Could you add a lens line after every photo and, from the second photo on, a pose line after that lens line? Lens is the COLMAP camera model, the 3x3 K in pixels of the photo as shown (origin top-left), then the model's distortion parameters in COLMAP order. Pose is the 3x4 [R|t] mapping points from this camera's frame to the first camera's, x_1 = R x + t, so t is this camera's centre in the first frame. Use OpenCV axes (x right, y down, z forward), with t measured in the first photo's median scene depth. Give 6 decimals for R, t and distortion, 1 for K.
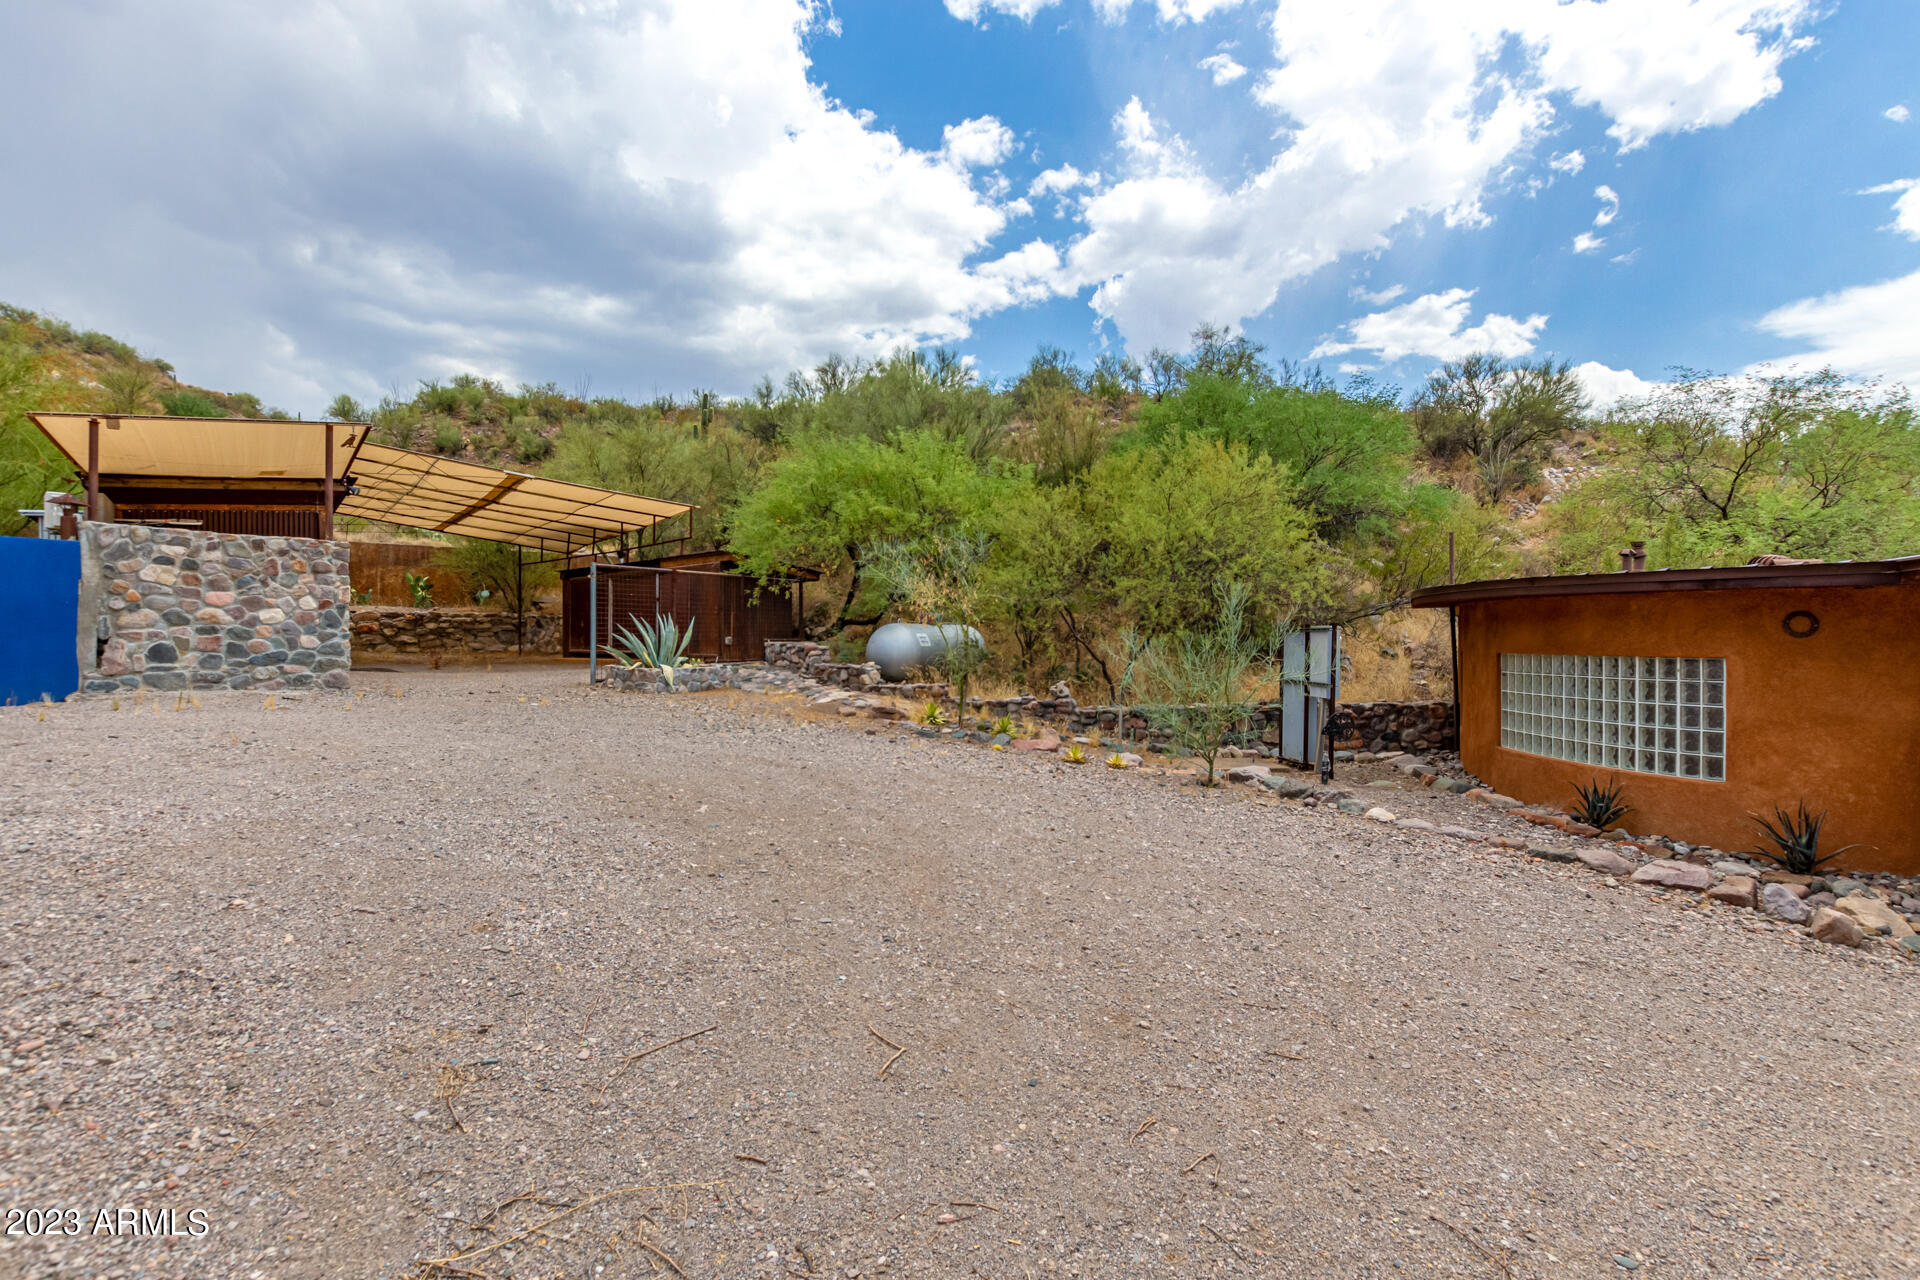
lens RADIAL K [[867.8, 0, 966.5], [0, 867.8, 645.1], [0, 0, 1]] dist [0.000331, -0.000232]
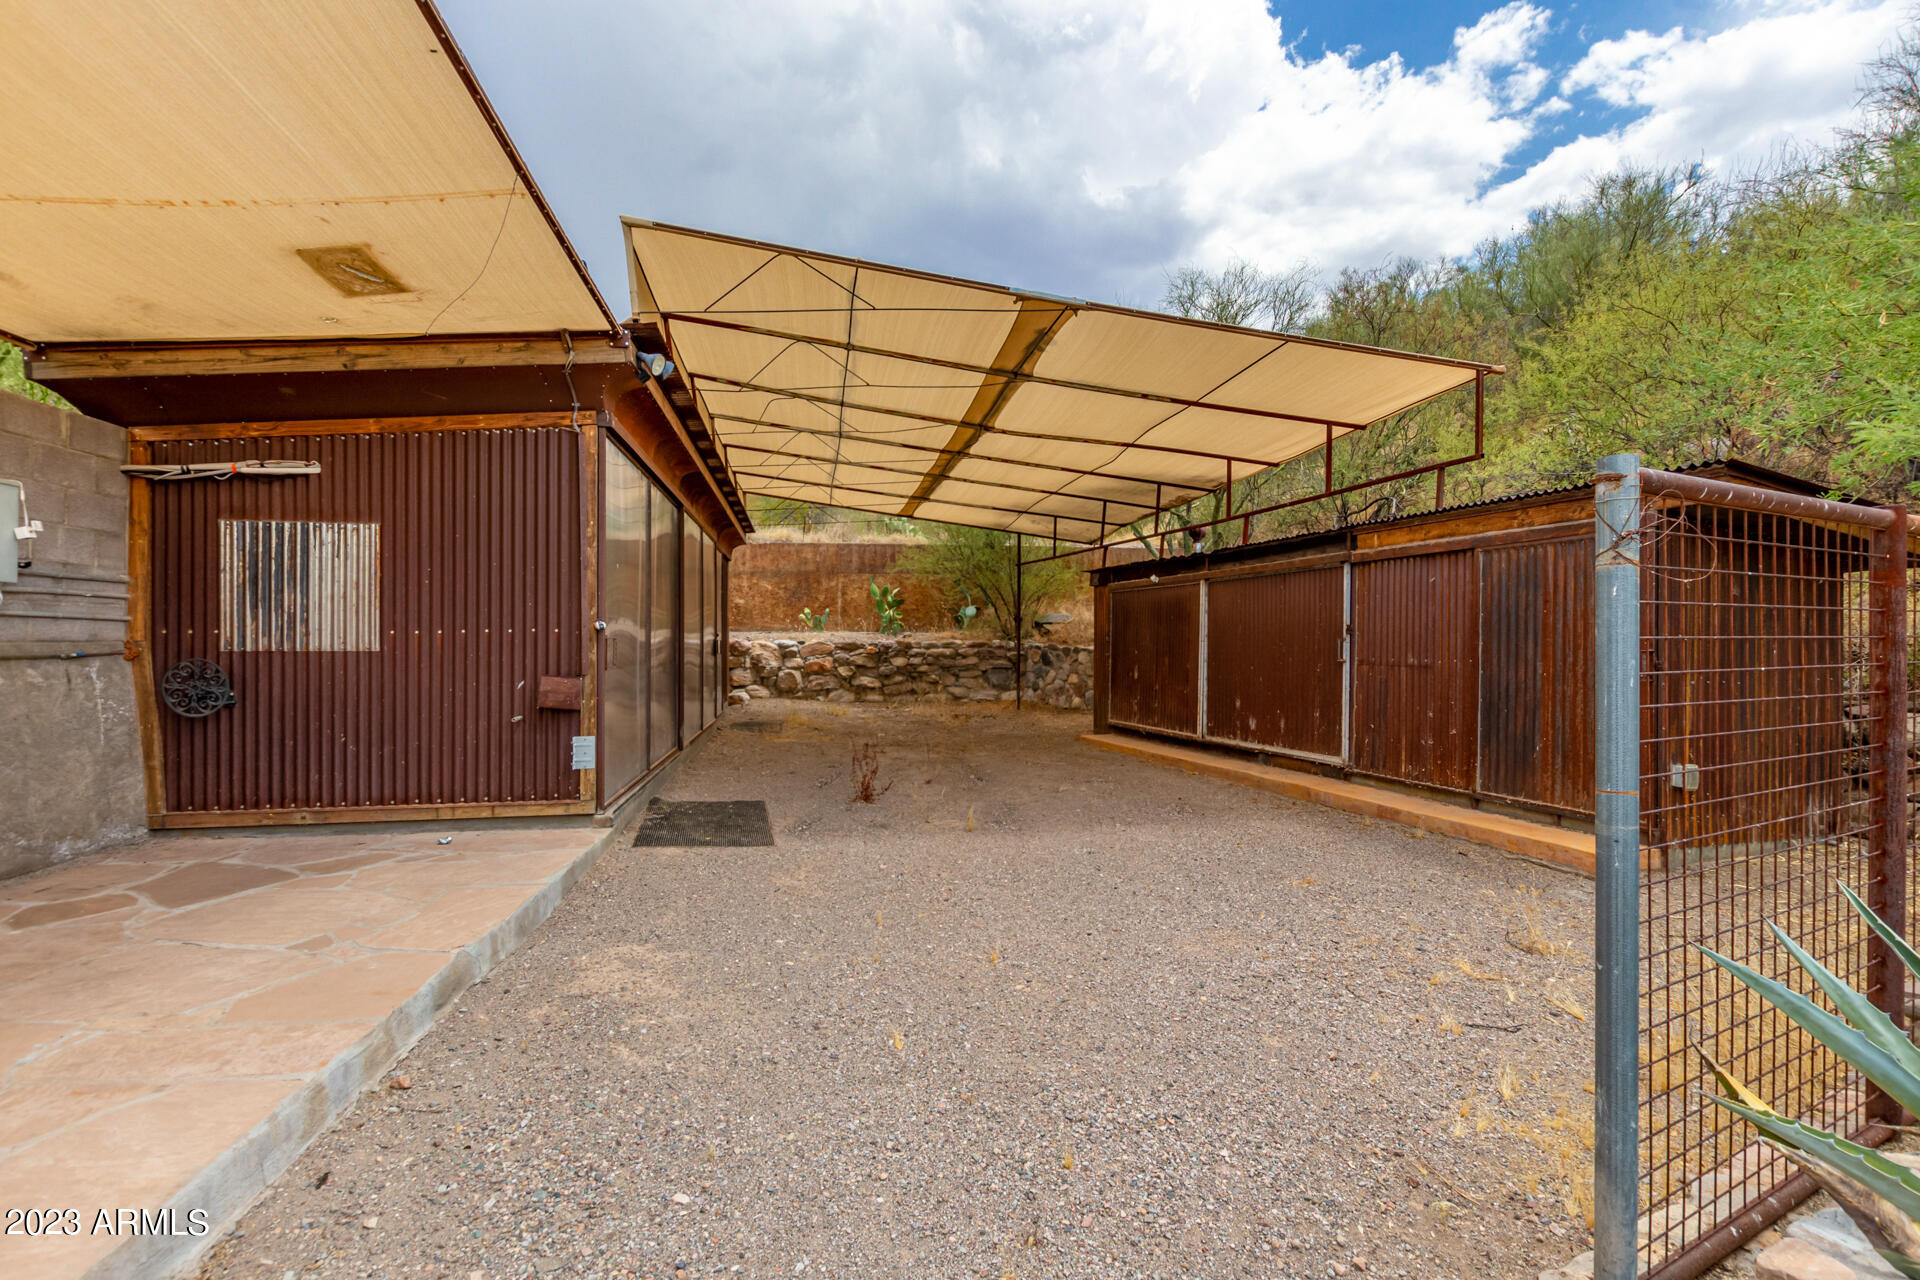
lens RADIAL K [[867.8, 0, 958.2], [0, 867.8, 640.5], [0, 0, 1]] dist [0.000331, -0.000232]
pose [[0.866409, 0.000752, -0.499334, -0.234575], [-0.003696, 0.999981, -0.004907, -0.033847], [0.499321, 0.006097, 0.866396, 0.426676]]
